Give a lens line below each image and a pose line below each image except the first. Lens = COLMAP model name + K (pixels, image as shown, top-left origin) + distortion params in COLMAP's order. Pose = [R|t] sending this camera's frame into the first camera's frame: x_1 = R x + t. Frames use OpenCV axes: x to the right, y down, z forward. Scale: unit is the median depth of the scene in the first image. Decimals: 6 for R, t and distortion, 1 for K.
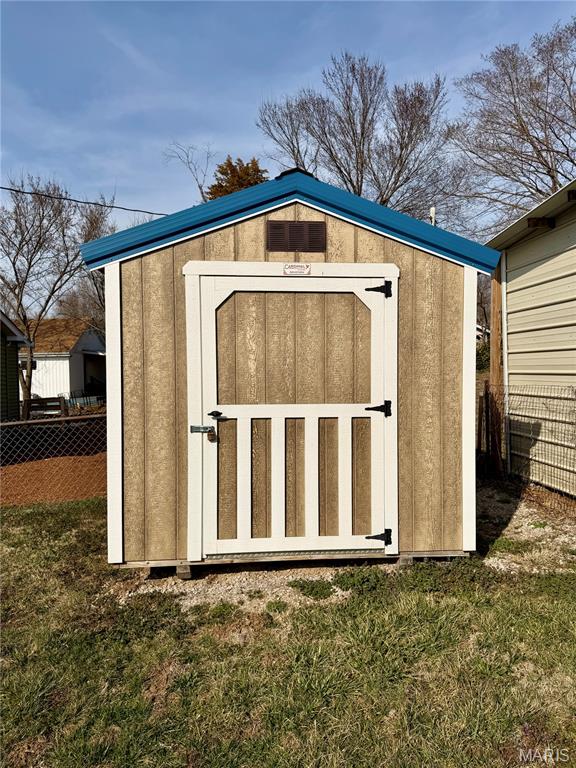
lens RADIAL K [[545.6, 0, 288.8], [0, 545.6, 384.5], [0, 0, 1]] dist [0.001070, -0.000362]
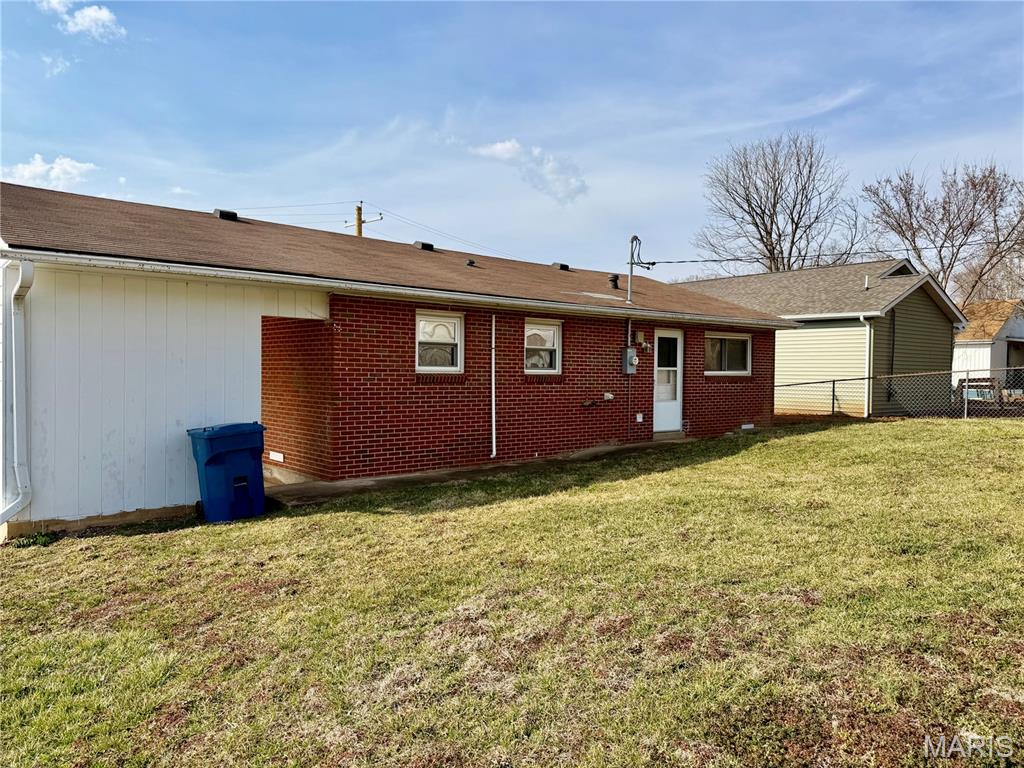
lens RADIAL K [[727.4, 0, 510.6], [0, 727.4, 388.9], [0, 0, 1]] dist [0.001070, -0.000362]
pose [[0.610942, 0.042109, -0.790554, 0.082774], [-0.033359, 0.999067, 0.027436, 0.020167], [0.790972, 0.009610, 0.611777, -0.428841]]
